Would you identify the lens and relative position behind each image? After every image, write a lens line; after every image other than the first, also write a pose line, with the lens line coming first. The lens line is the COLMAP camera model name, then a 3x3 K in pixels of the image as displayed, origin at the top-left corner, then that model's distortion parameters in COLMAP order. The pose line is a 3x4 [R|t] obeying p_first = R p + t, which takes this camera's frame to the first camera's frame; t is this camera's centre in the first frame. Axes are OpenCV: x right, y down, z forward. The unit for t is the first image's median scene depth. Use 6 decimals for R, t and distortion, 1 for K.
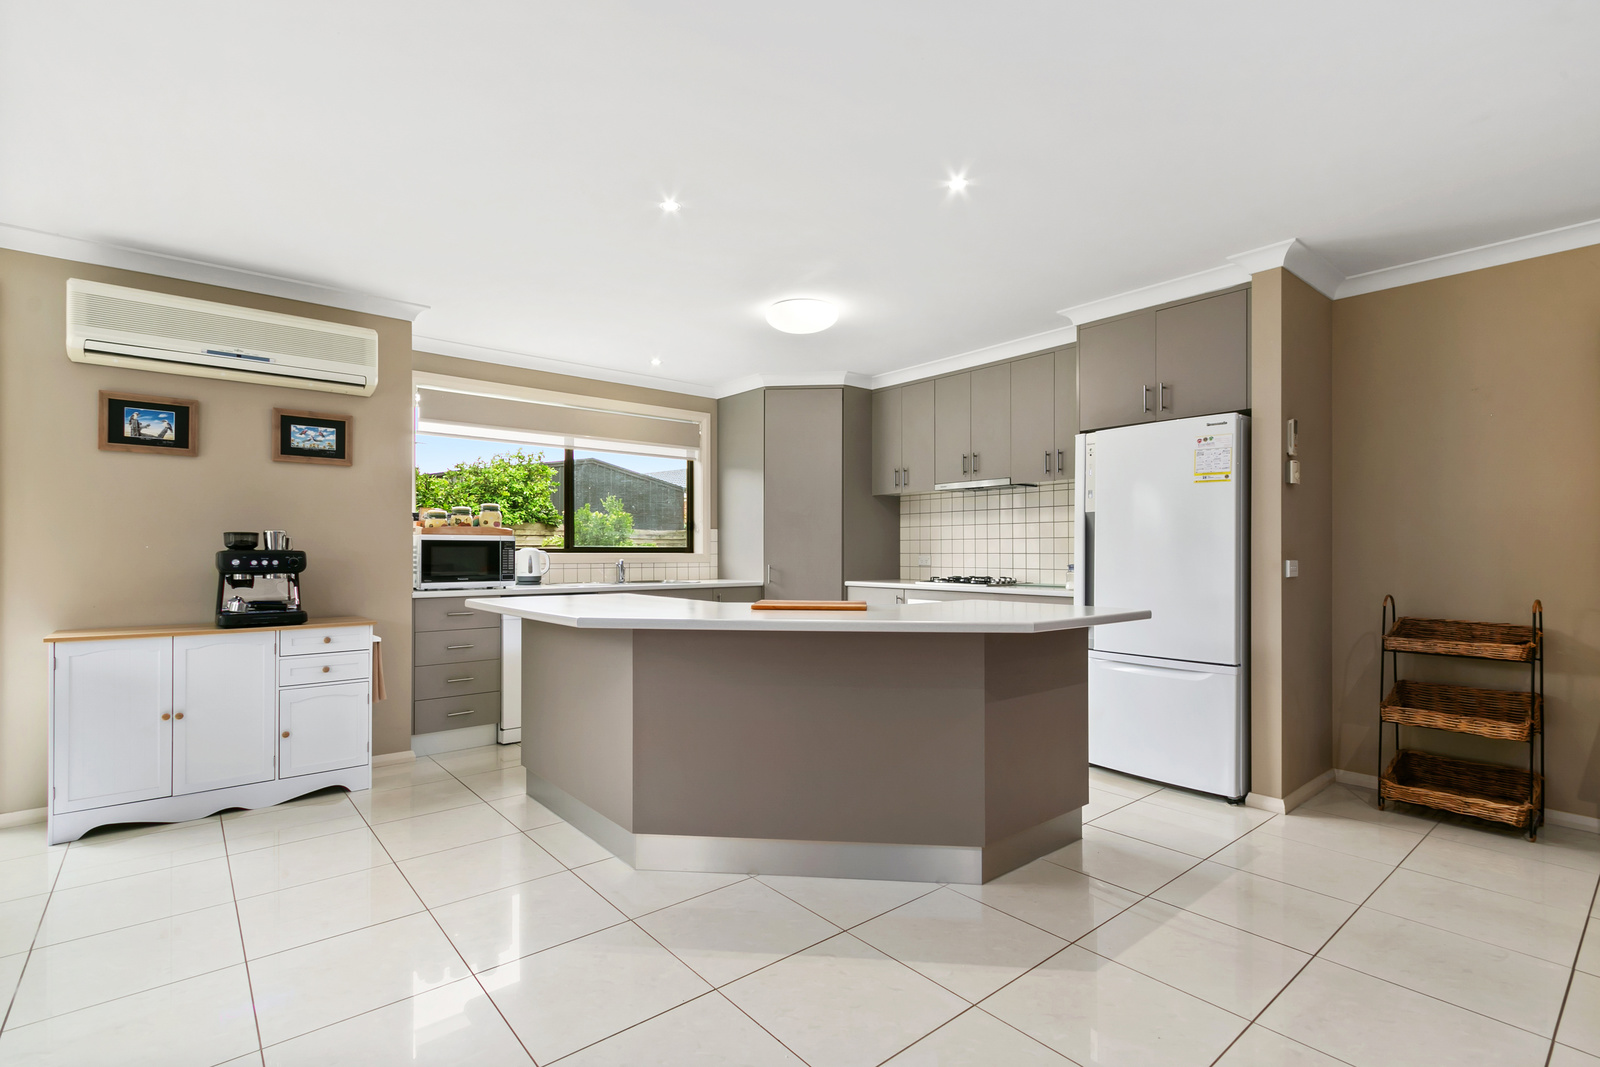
lens RADIAL K [[740.6, 0, 790.5], [0, 740.6, 547.8], [0, 0, 1]] dist [0.001773, -0.000542]
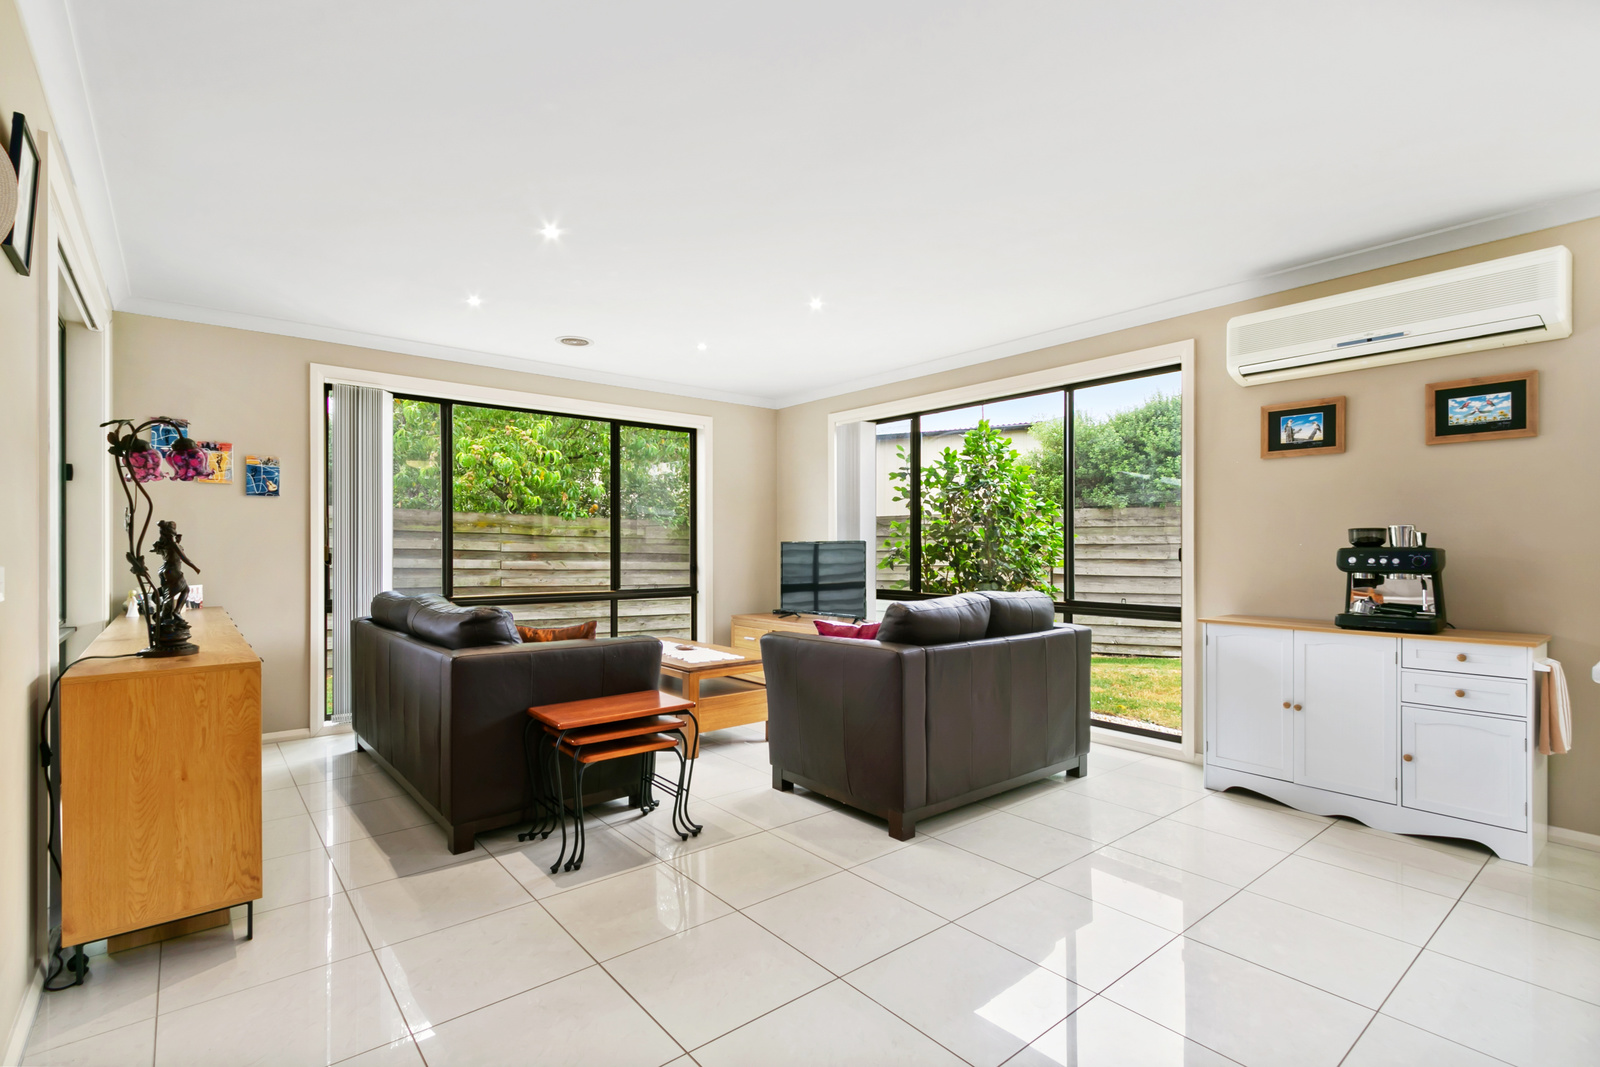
lens RADIAL K [[740.6, 0, 790.5], [0, 740.6, 547.8], [0, 0, 1]] dist [0.001773, -0.000542]
pose [[-0.011642, -0.002449, -0.999929, 0.199575], [0.003752, 0.999990, -0.002493, 0.003426], [0.999925, -0.003781, -0.011632, 0.277383]]
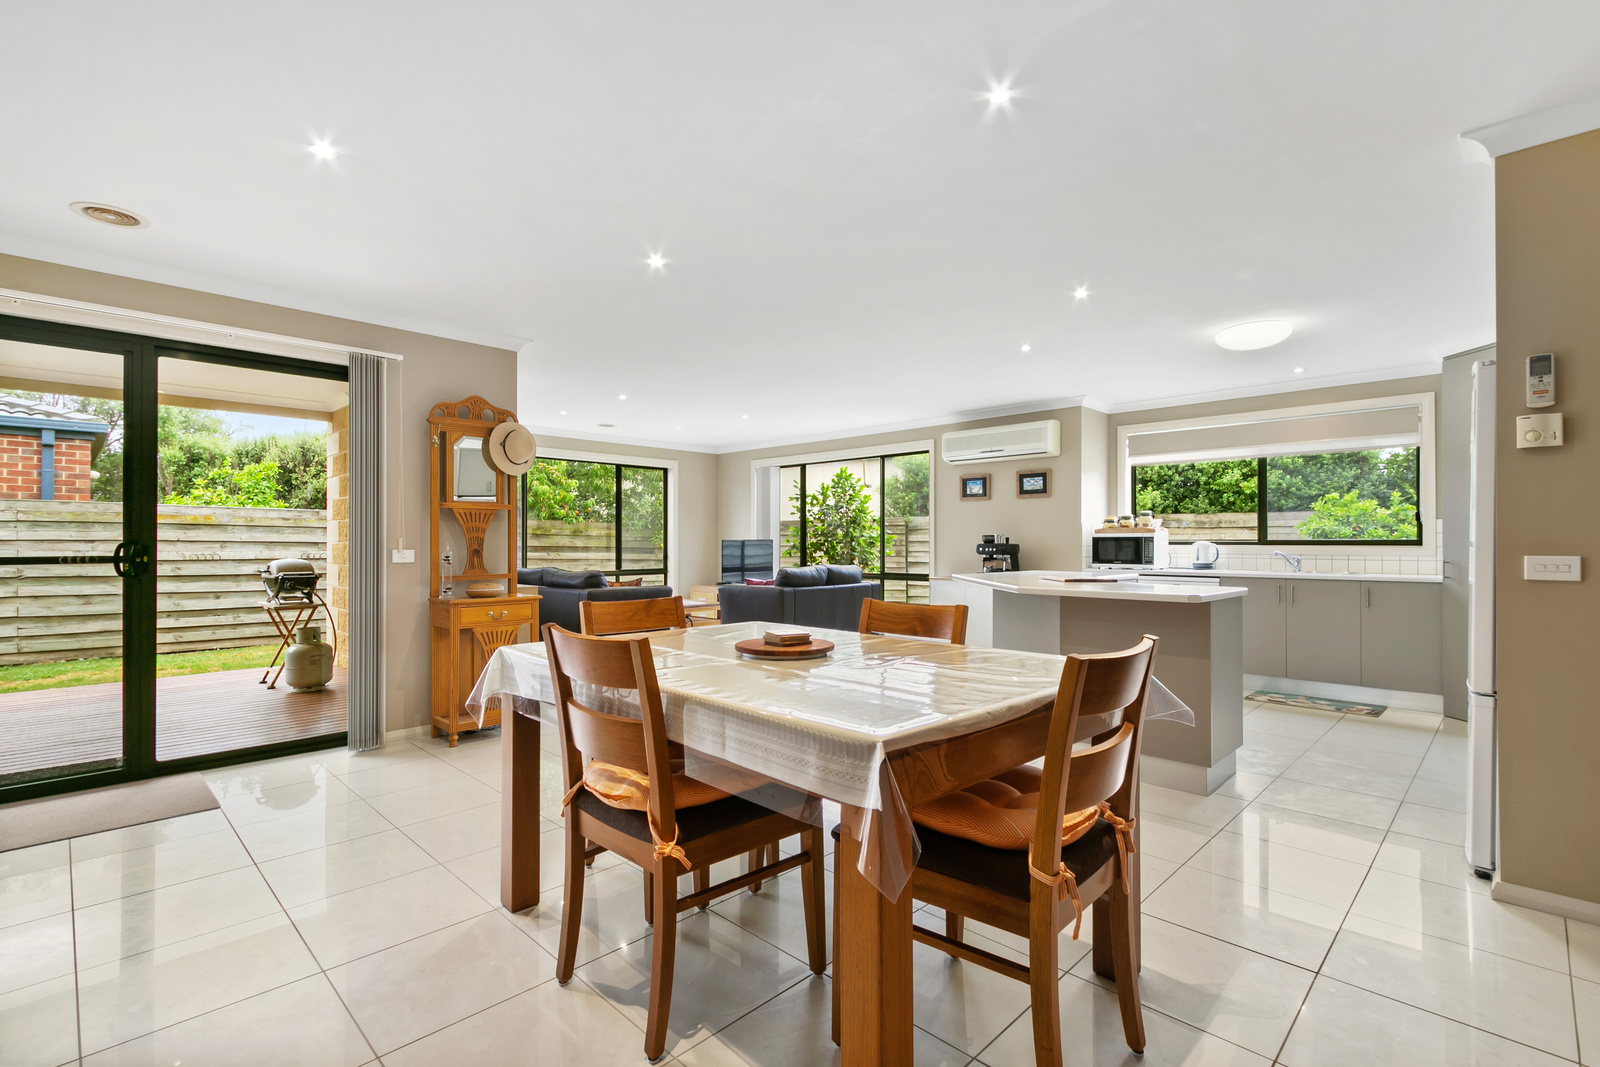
lens RADIAL K [[740.6, 0, 790.5], [0, 740.6, 547.8], [0, 0, 1]] dist [0.001773, -0.000542]
pose [[0.094808, 0.003735, -0.995489, 1.294478], [0.003724, 0.999985, 0.004106, 0.004764], [0.995489, -0.004097, 0.094793, 0.228797]]
